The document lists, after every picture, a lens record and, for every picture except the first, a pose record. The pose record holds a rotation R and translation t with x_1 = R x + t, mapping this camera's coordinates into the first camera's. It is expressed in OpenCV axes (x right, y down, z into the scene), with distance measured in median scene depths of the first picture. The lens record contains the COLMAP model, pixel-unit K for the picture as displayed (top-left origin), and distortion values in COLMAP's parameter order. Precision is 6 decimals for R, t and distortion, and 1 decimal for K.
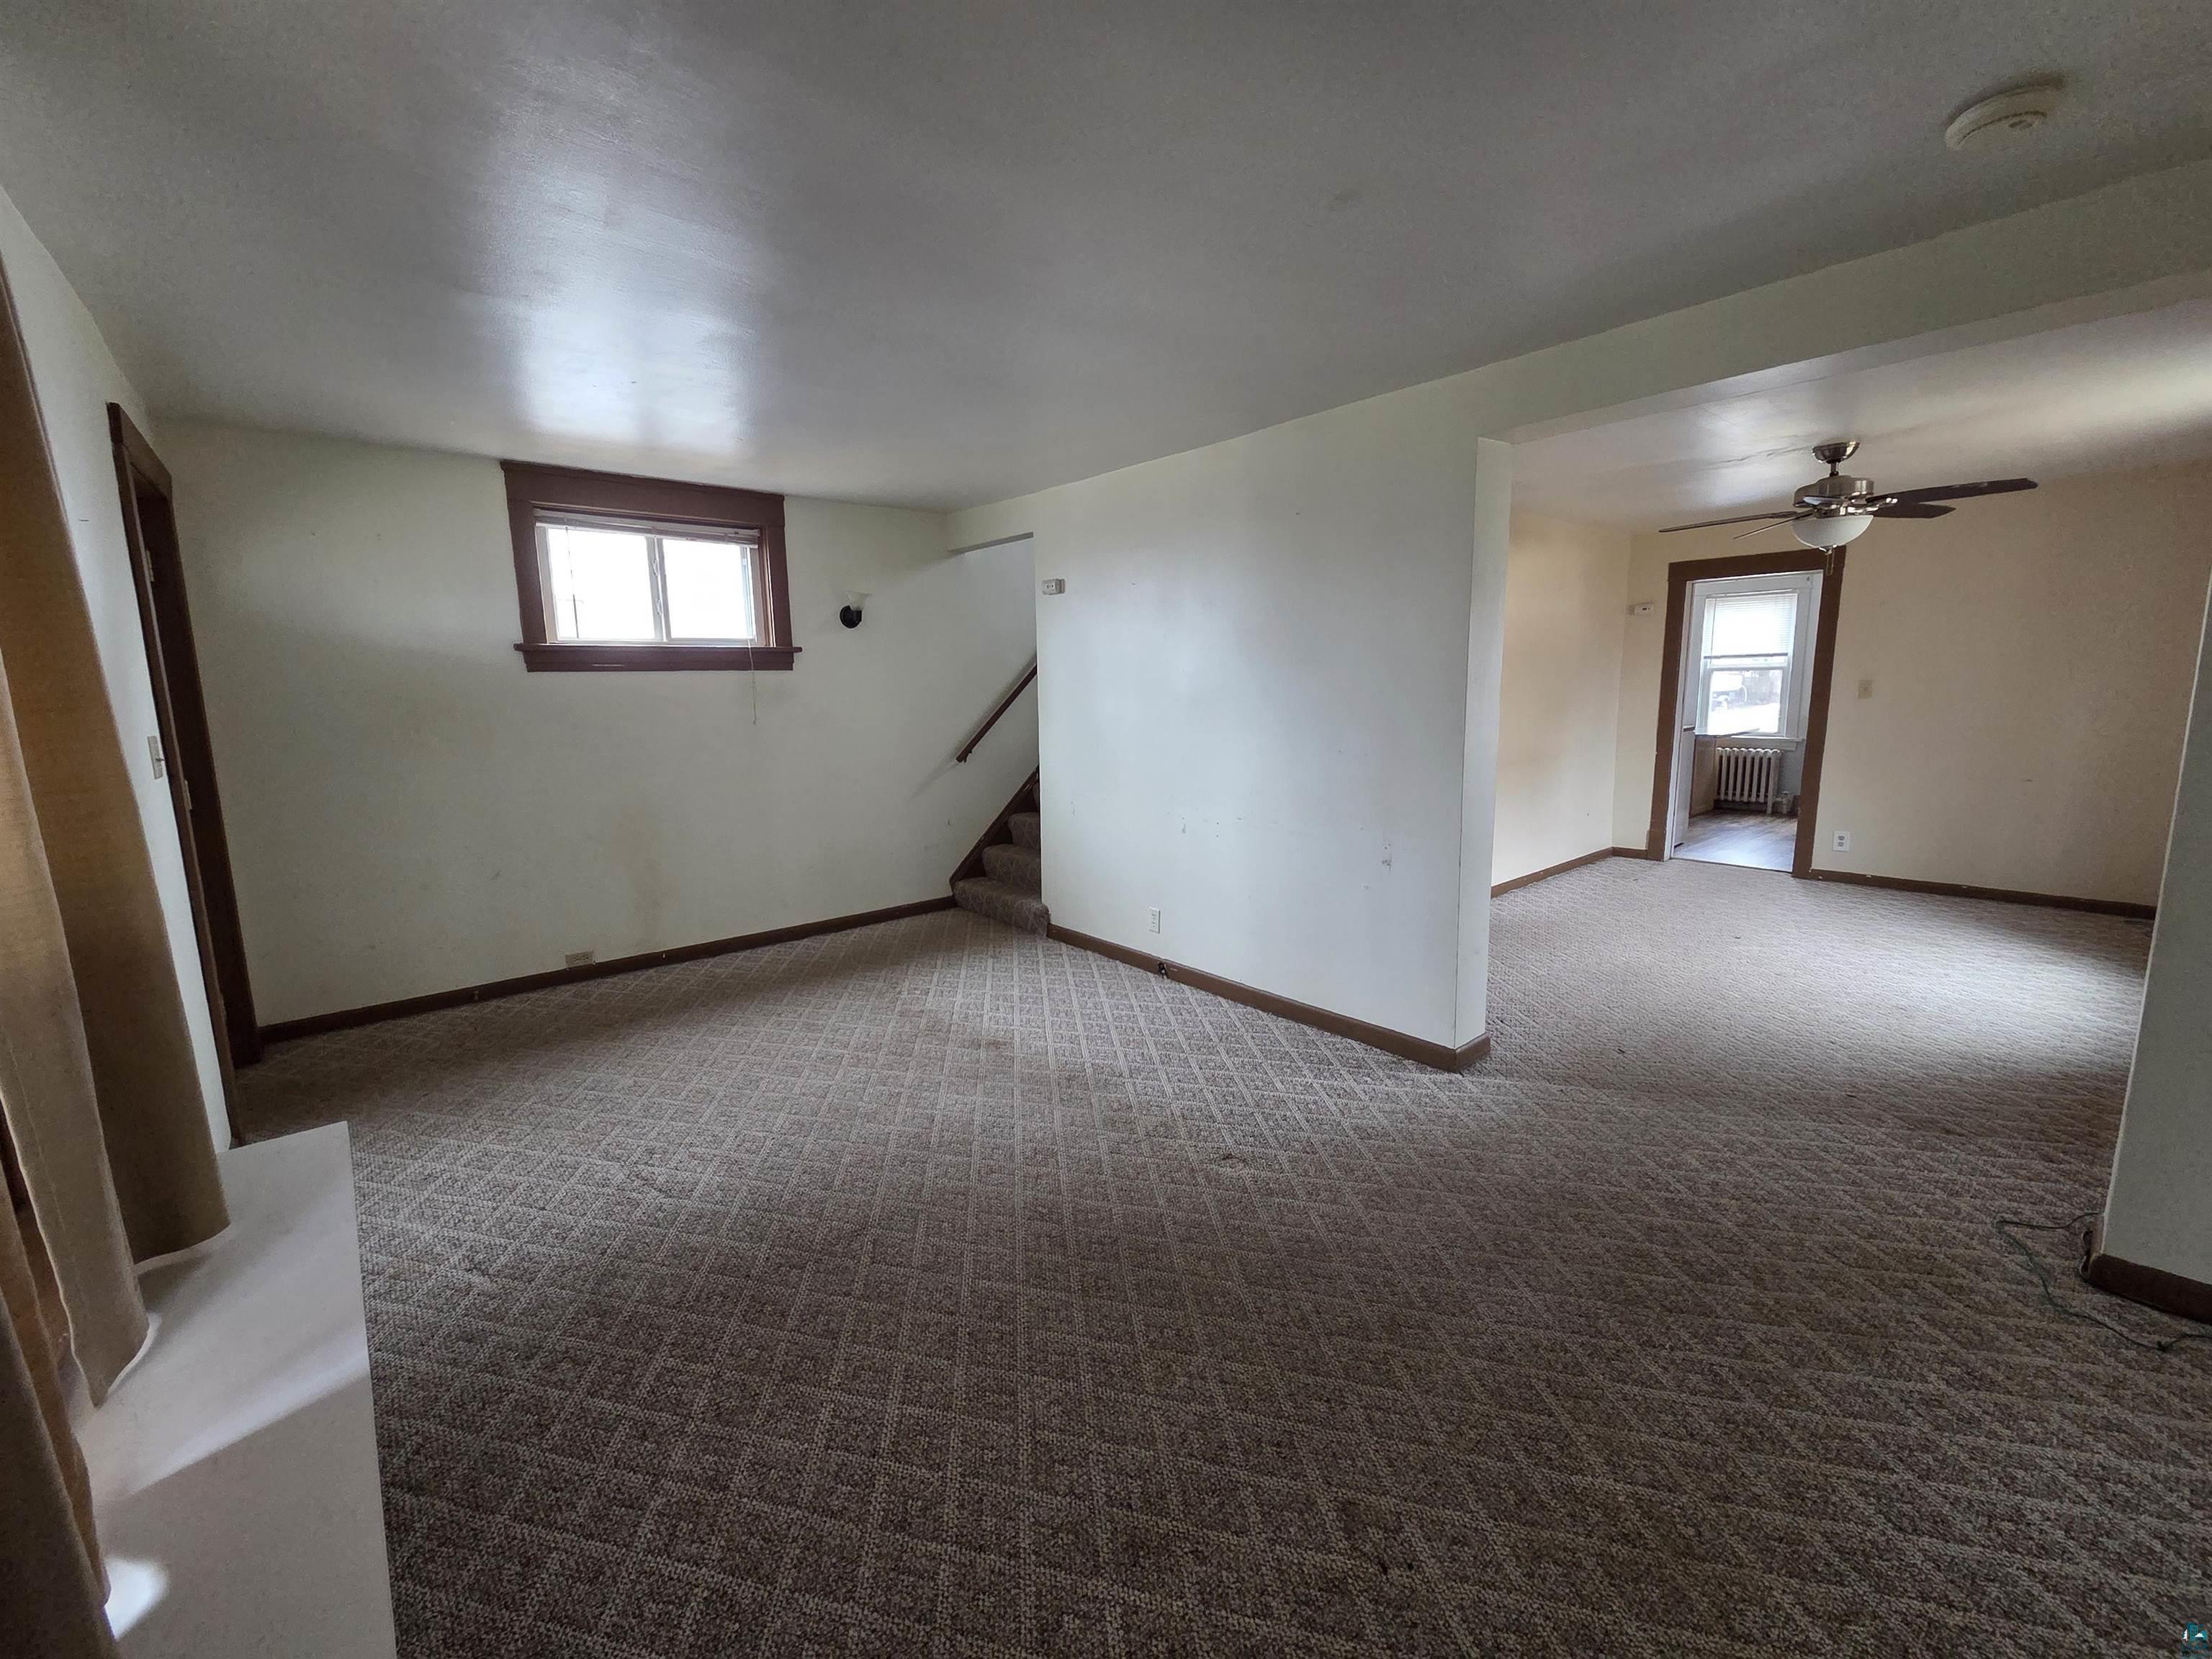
lens RADIAL K [[910.1, 0, 1100.1], [0, 910.1, 822.5], [0, 0, 1]] dist [0.005679, -0.000771]
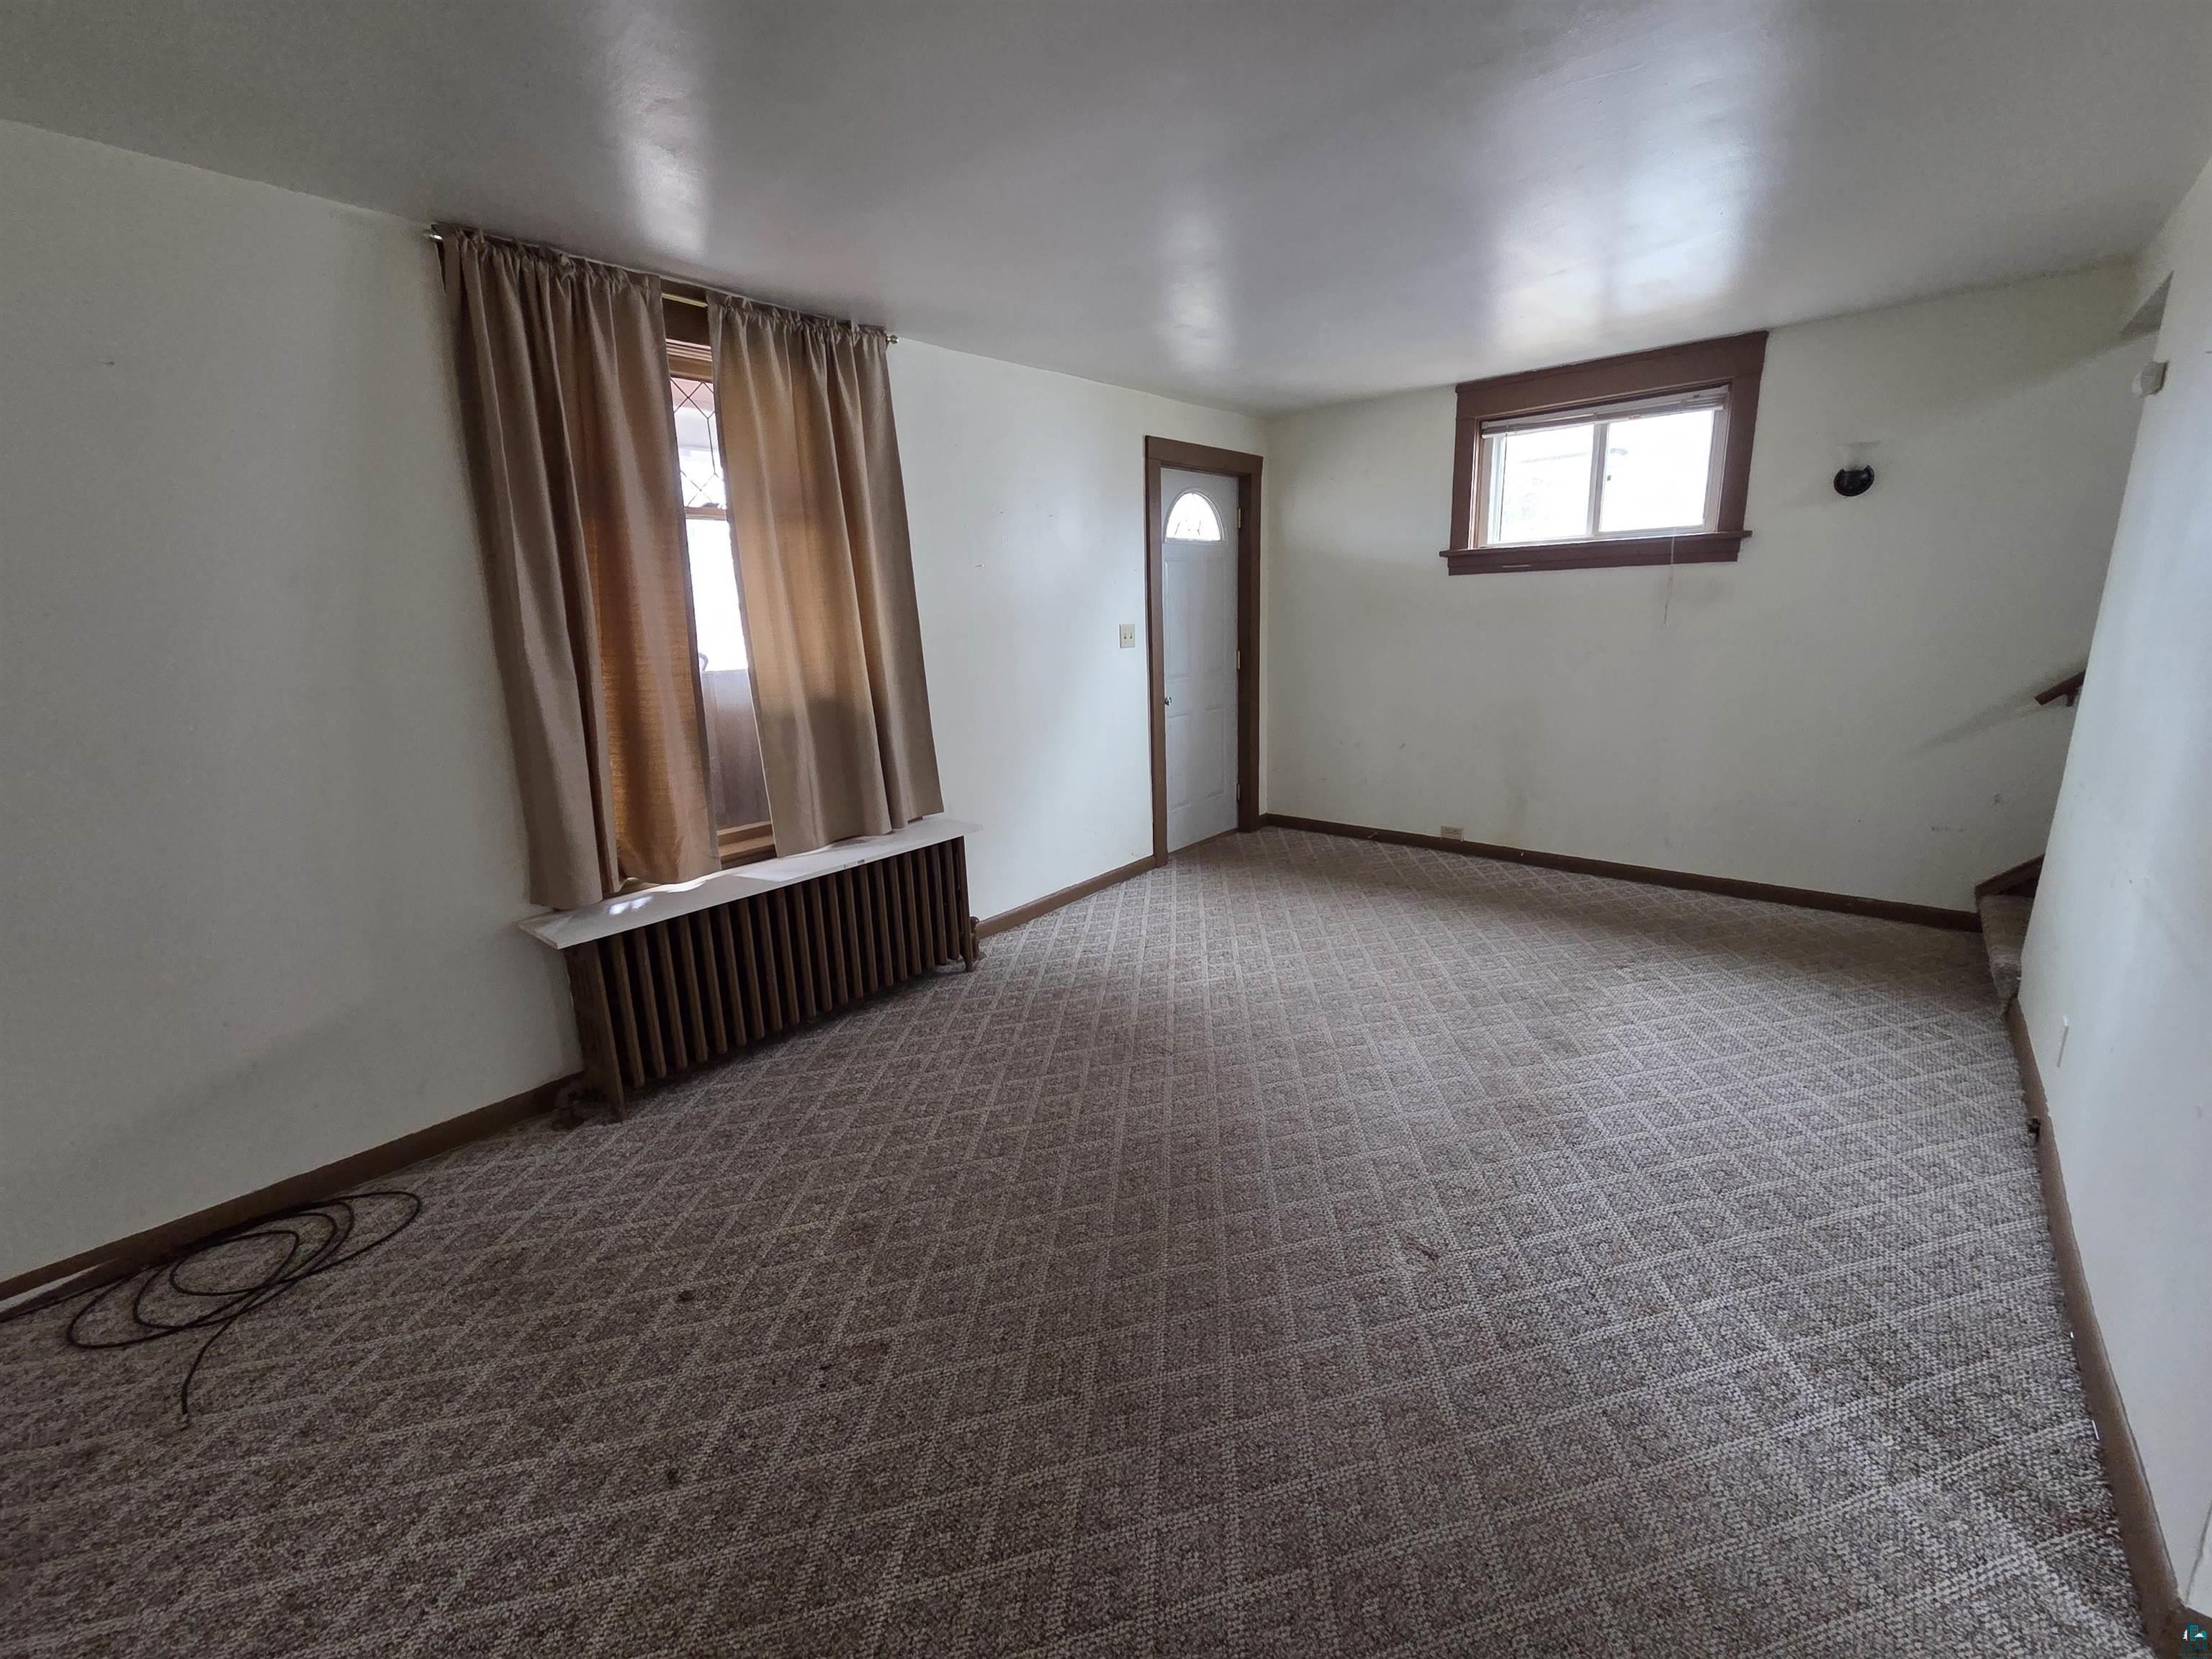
lens RADIAL K [[910.1, 0, 1090.3], [0, 910.1, 824.2], [0, 0, 1]] dist [0.005679, -0.000771]
pose [[0.150467, 0.243091, -0.958262, 0.496531], [-0.125262, 0.966174, 0.225429, -0.066762], [0.980647, 0.086114, 0.175827, 0.399489]]
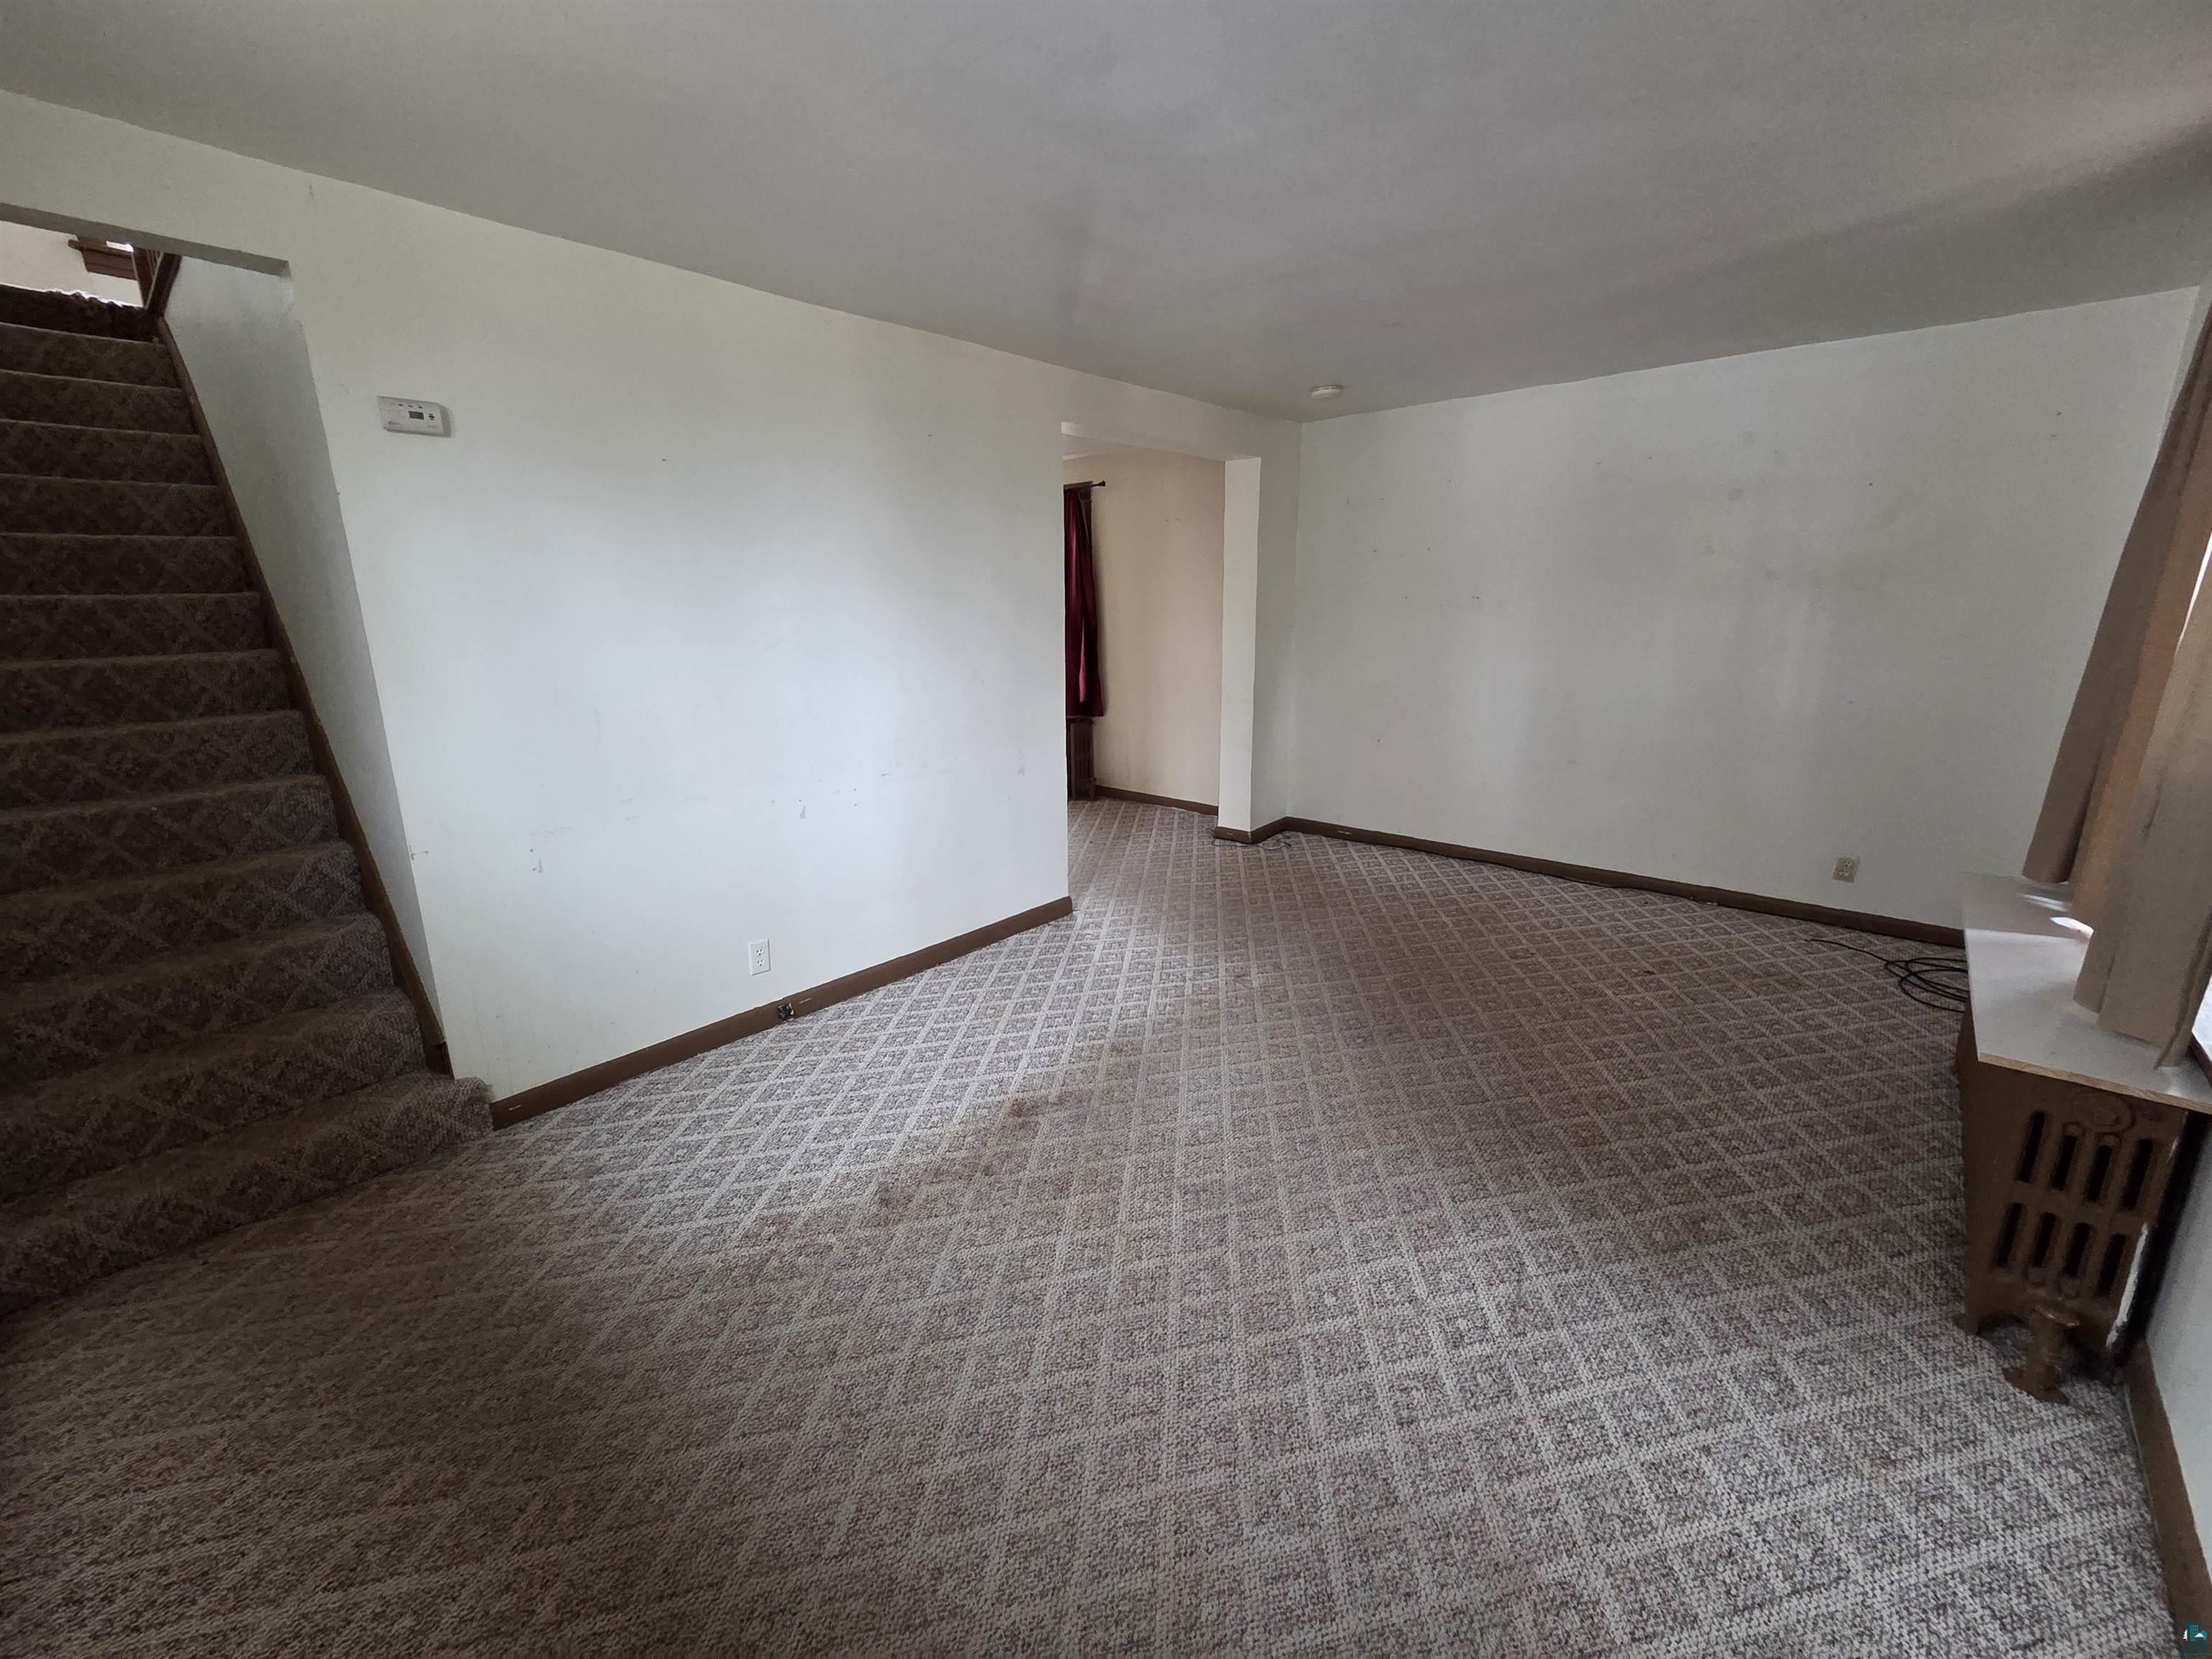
lens RADIAL K [[910.1, 0, 1089.5], [0, 910.1, 823.4], [0, 0, 1]] dist [0.005679, -0.000771]
pose [[-0.130275, -0.217279, 0.967377, -0.715007], [0.171965, 0.955953, 0.237871, -0.131117], [-0.976451, 0.197344, -0.087172, 0.883106]]
